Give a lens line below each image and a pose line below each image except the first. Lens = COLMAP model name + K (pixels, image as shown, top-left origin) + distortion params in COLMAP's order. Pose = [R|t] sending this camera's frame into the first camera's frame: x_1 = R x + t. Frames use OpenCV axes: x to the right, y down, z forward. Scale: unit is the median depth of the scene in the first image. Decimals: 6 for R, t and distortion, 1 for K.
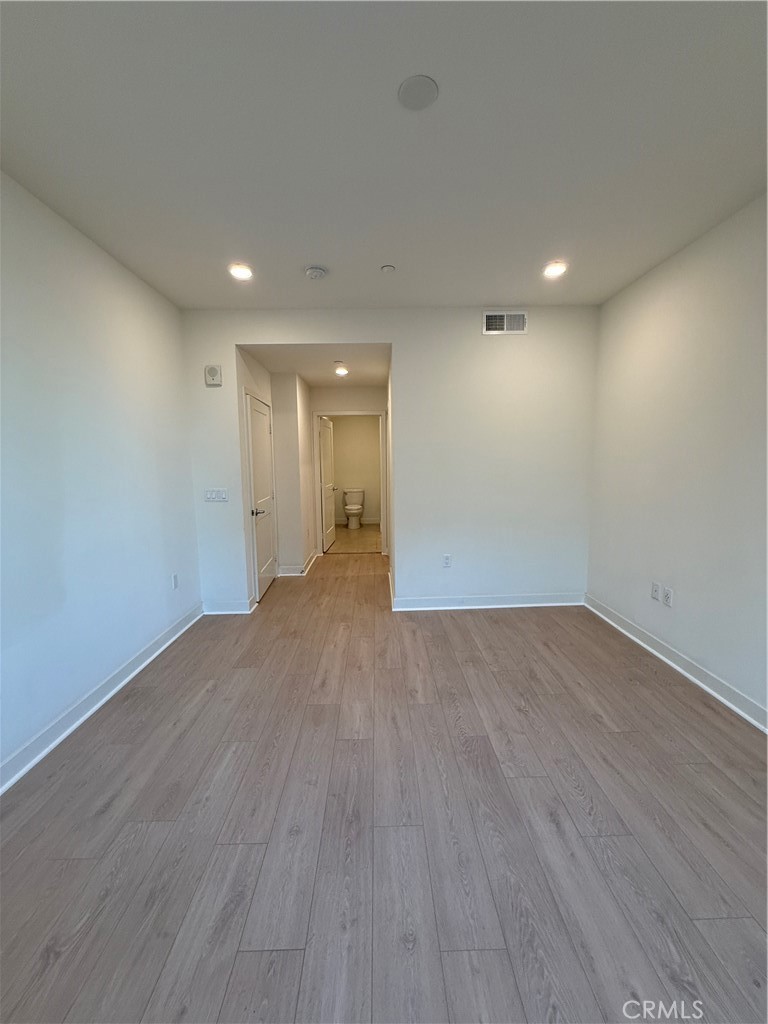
lens RADIAL K [[408.3, 0, 384.3], [0, 408.3, 510.9], [0, 0, 1]] dist [-0.000225, 0.000865]
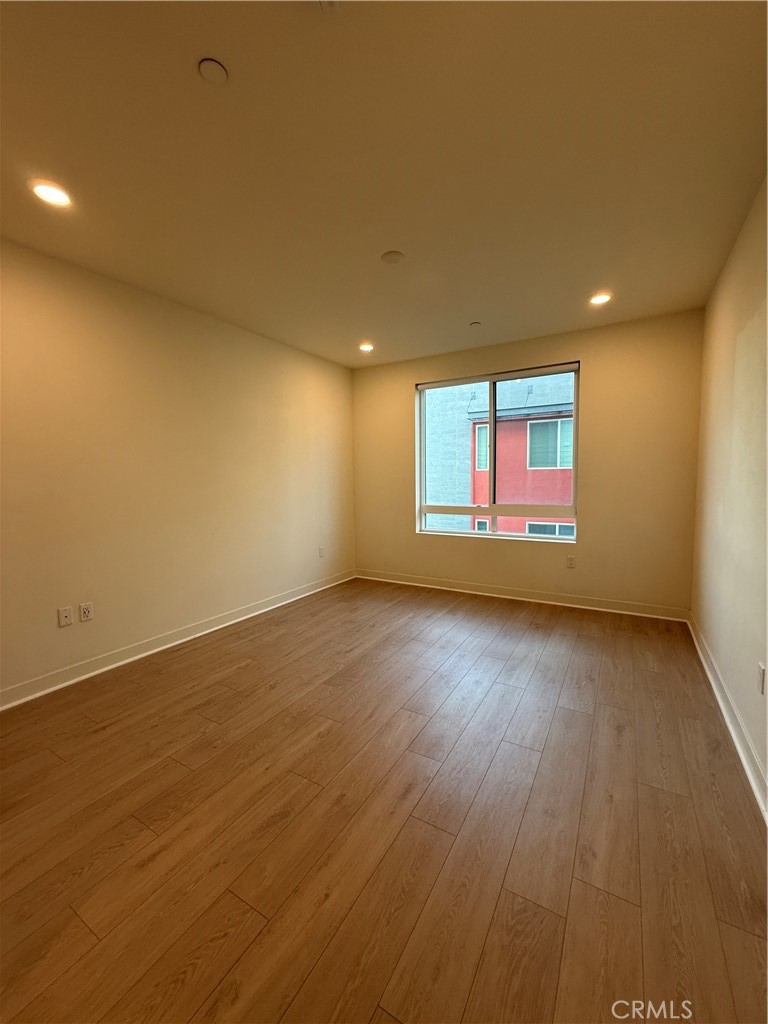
lens RADIAL K [[408.3, 0, 383.2], [0, 408.3, 509.6], [0, 0, 1]] dist [-0.000225, 0.000865]
pose [[-0.847710, -0.021779, 0.530012, -0.431378], [0.087100, 0.979881, 0.179575, -0.146513], [-0.523260, 0.198391, -0.828758, 1.388944]]
